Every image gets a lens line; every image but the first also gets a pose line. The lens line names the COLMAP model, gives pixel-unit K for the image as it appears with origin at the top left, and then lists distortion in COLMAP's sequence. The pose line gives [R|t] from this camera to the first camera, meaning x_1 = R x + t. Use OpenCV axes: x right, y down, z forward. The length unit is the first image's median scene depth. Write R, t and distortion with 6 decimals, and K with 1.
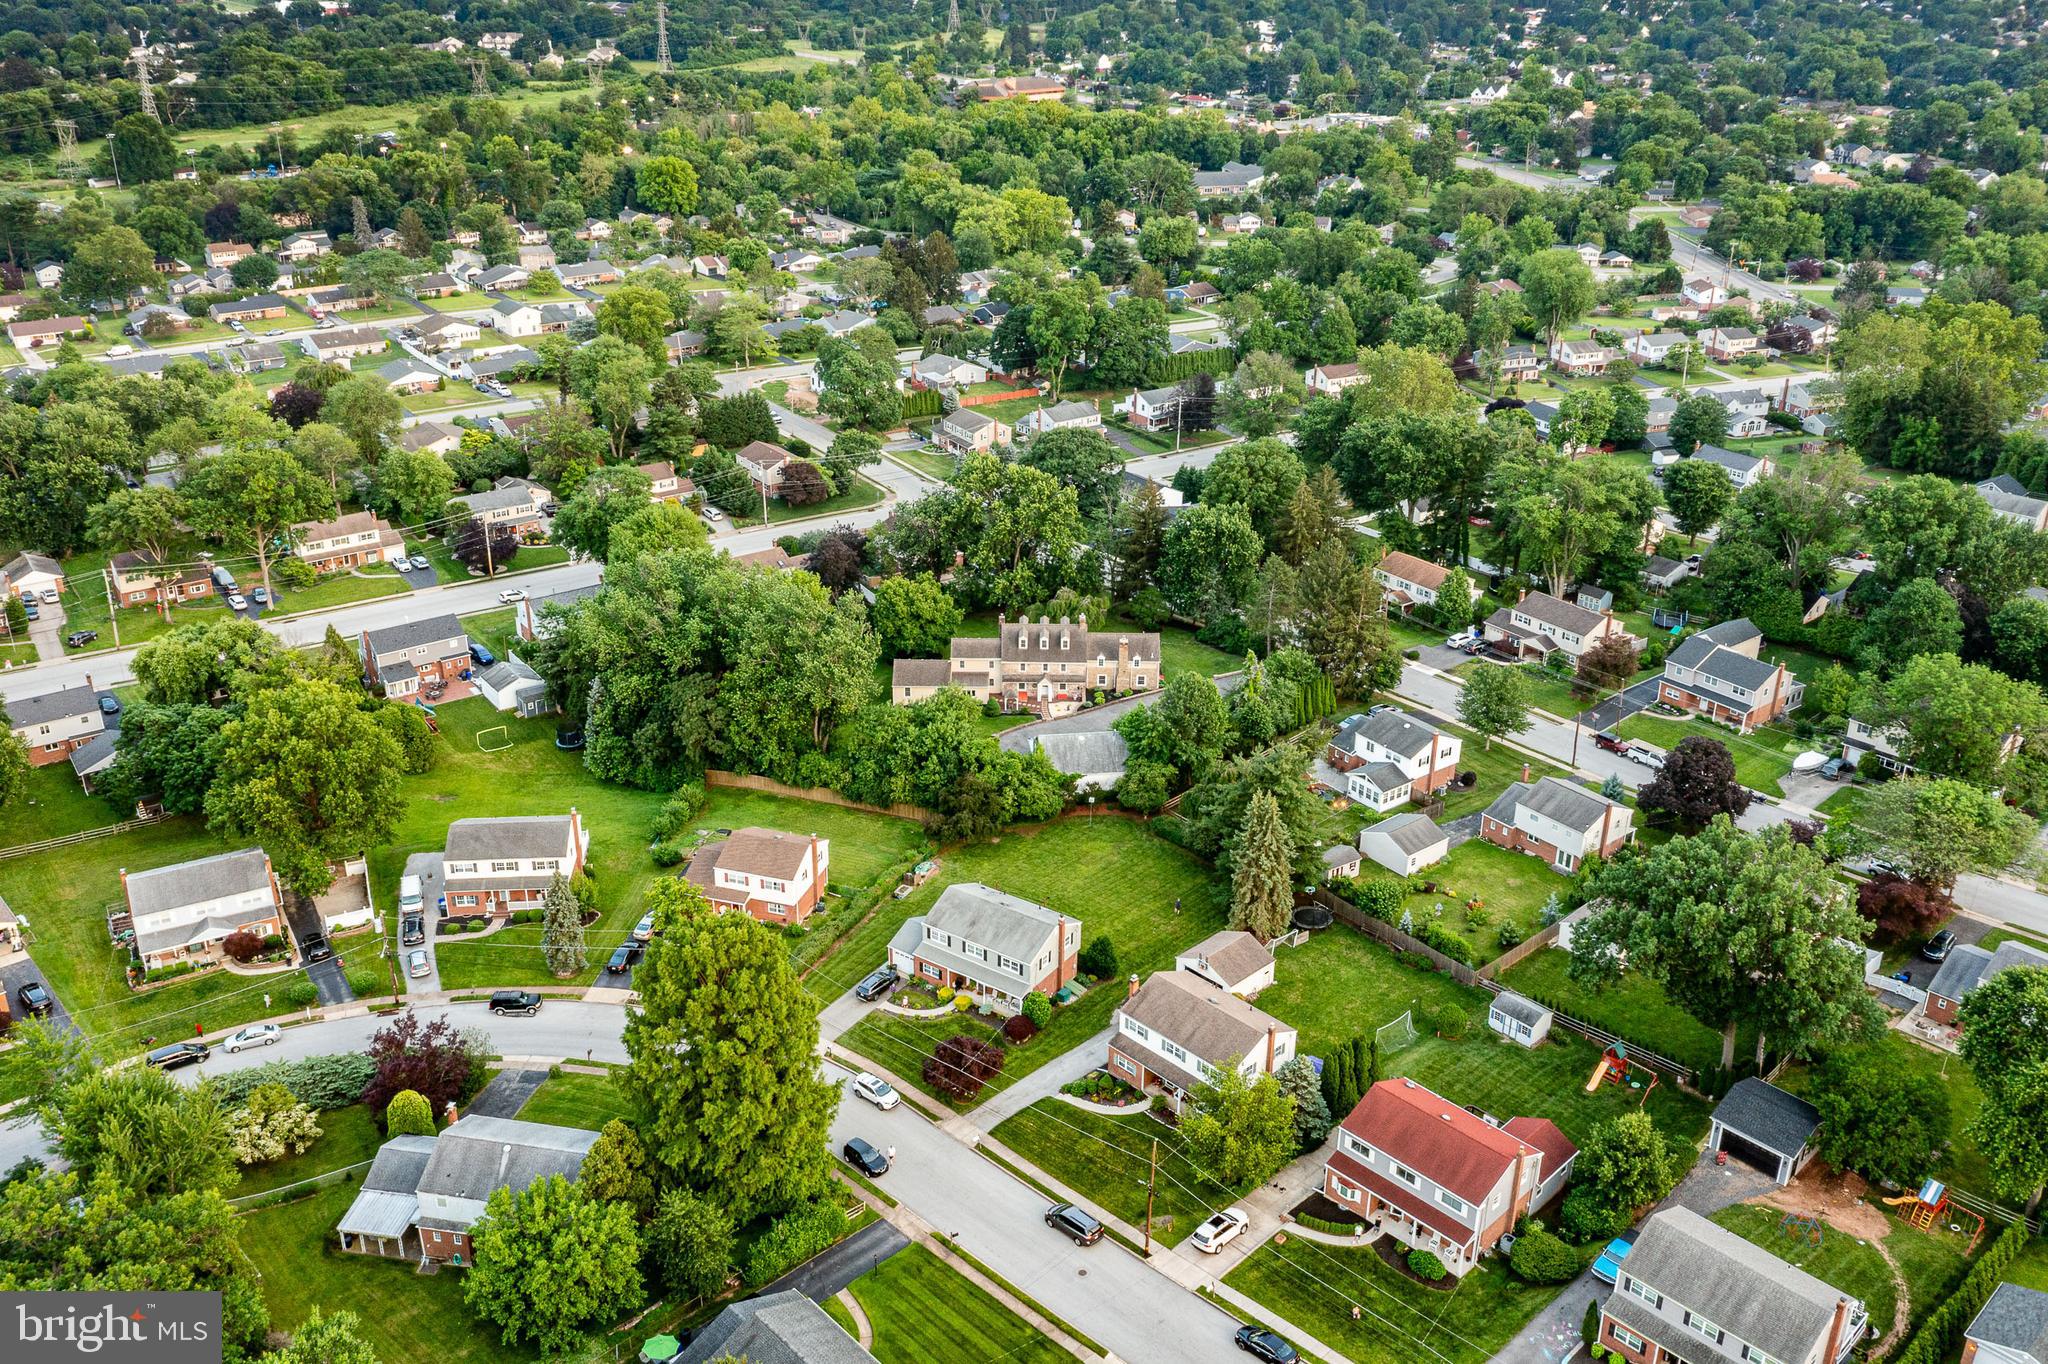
lens RADIAL K [[1608.0, 0, 1015.7], [0, 1608.0, 675.3], [0, 0, 1]] dist [0.003084, 0.000297]
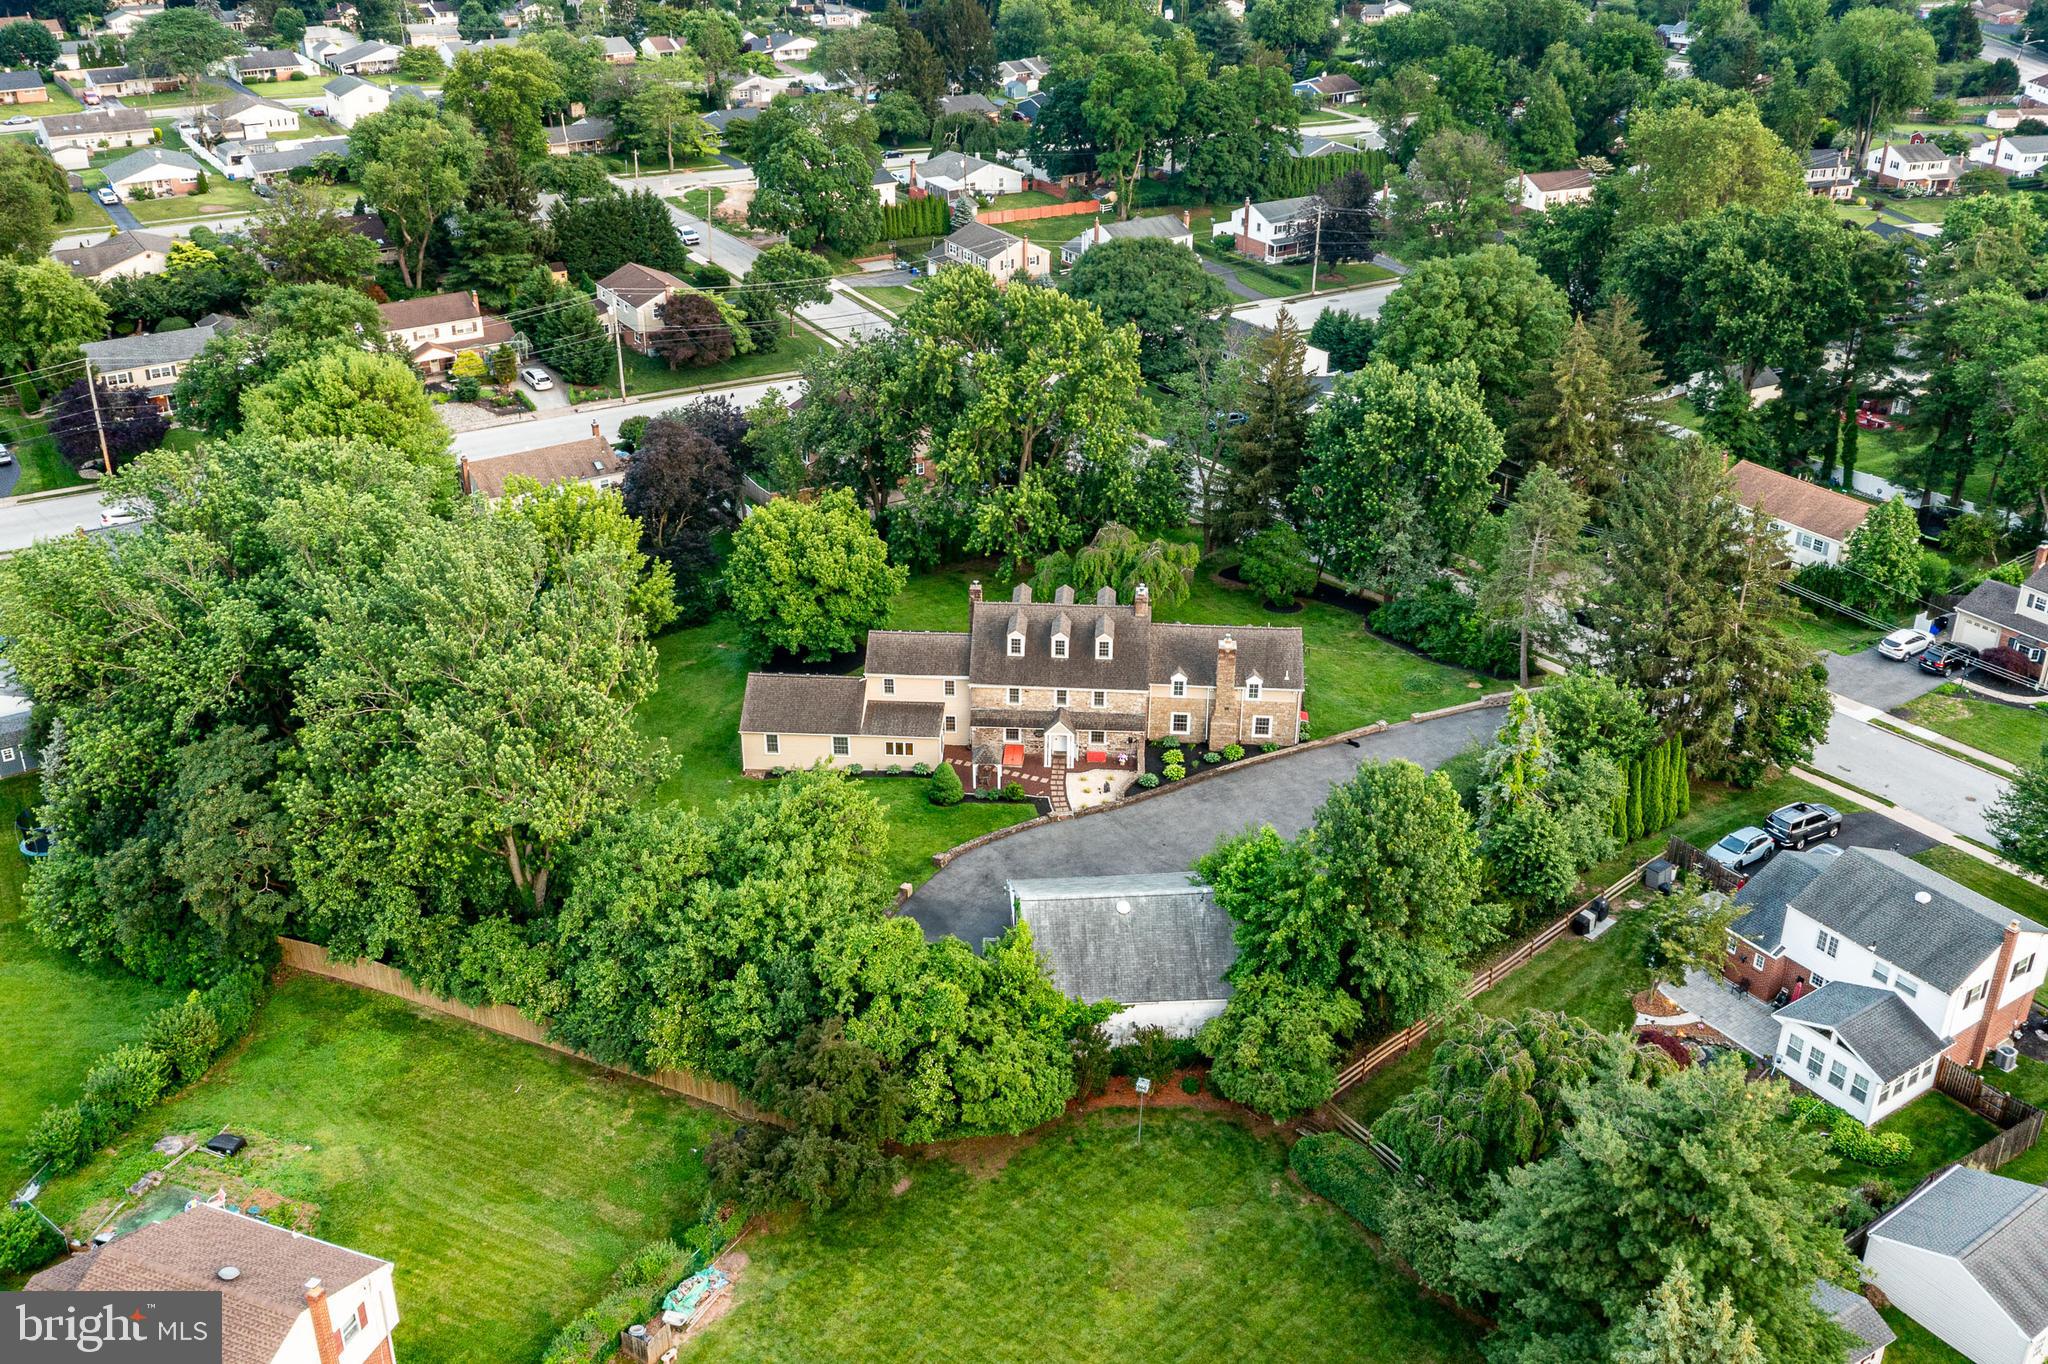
lens RADIAL K [[1724.3, 0, 1027.6], [0, 1724.3, 594.2], [0, 0, 1]] dist [0.001346, -0.001194]
pose [[0.998960, 0.017748, -0.041995, 0.025870], [-0.017285, 0.999786, 0.011359, -0.036104], [0.042187, -0.010622, 0.999053, 0.430541]]
